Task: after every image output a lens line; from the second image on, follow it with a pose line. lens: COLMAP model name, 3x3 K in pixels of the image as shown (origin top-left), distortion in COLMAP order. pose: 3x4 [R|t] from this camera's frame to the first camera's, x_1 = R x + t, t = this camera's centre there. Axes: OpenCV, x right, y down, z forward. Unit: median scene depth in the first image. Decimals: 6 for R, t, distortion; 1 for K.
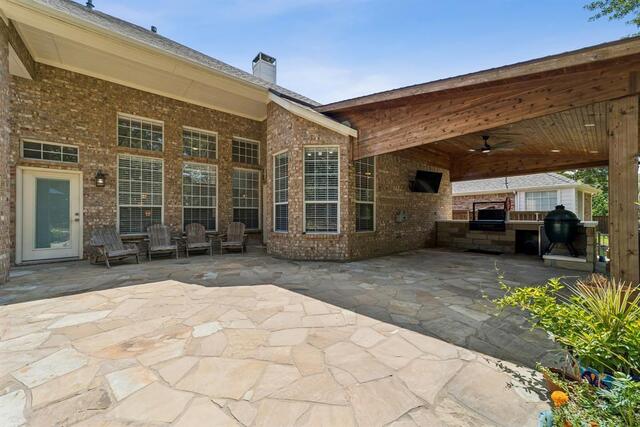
lens RADIAL K [[248.8, 0, 320.1], [0, 248.8, 213.2], [0, 0, 1]] dist [-0.003566, 0.004303]
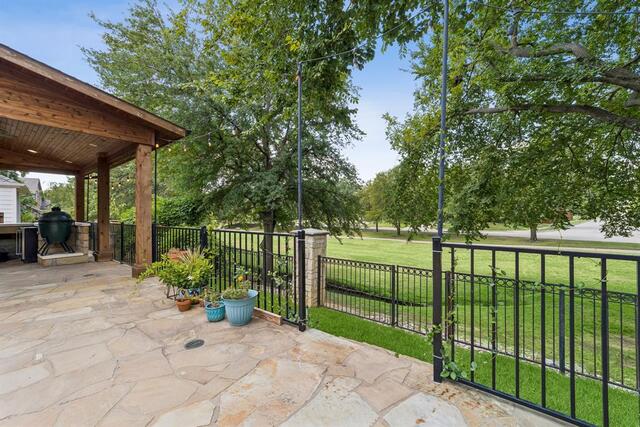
lens RADIAL K [[248.8, 0, 323.1], [0, 248.8, 213.1], [0, 0, 1]] dist [-0.003566, 0.004303]
pose [[-0.237386, 0.010960, 0.971354, -0.325637], [-0.002977, 0.999923, -0.012010, 0.001948], [-0.971411, -0.005743, -0.237335, 0.122091]]
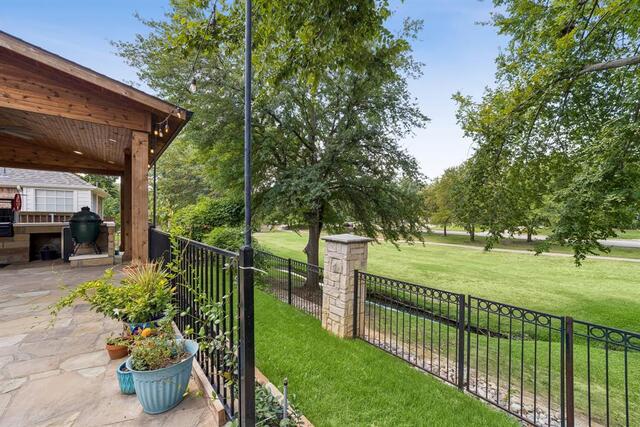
lens RADIAL K [[248.8, 0, 329.5], [0, 248.8, 216.5], [0, 0, 1]] dist [-0.003566, 0.004303]
pose [[-0.011410, 0.002054, 0.999933, -0.093040], [-0.010123, 0.999946, -0.002169, 0.000320], [-0.999884, -0.010147, -0.011389, -0.017300]]
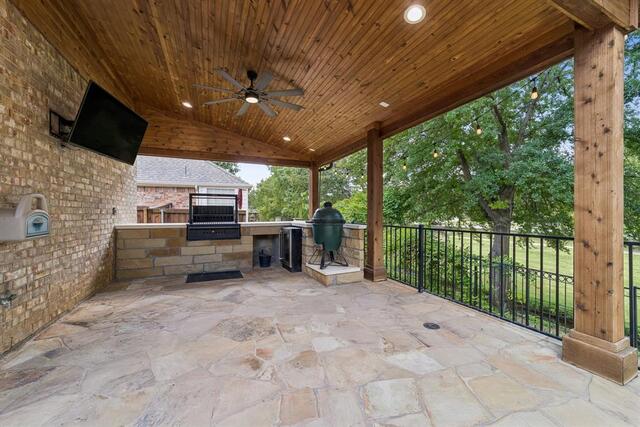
lens RADIAL K [[248.8, 0, 325.1], [0, 248.8, 214.6], [0, 0, 1]] dist [-0.003566, 0.004303]
pose [[0.268519, 0.000267, 0.963274, 0.180870], [-0.007760, 0.999968, 0.001886, 0.004909], [-0.963243, -0.007982, 0.268512, 0.725722]]
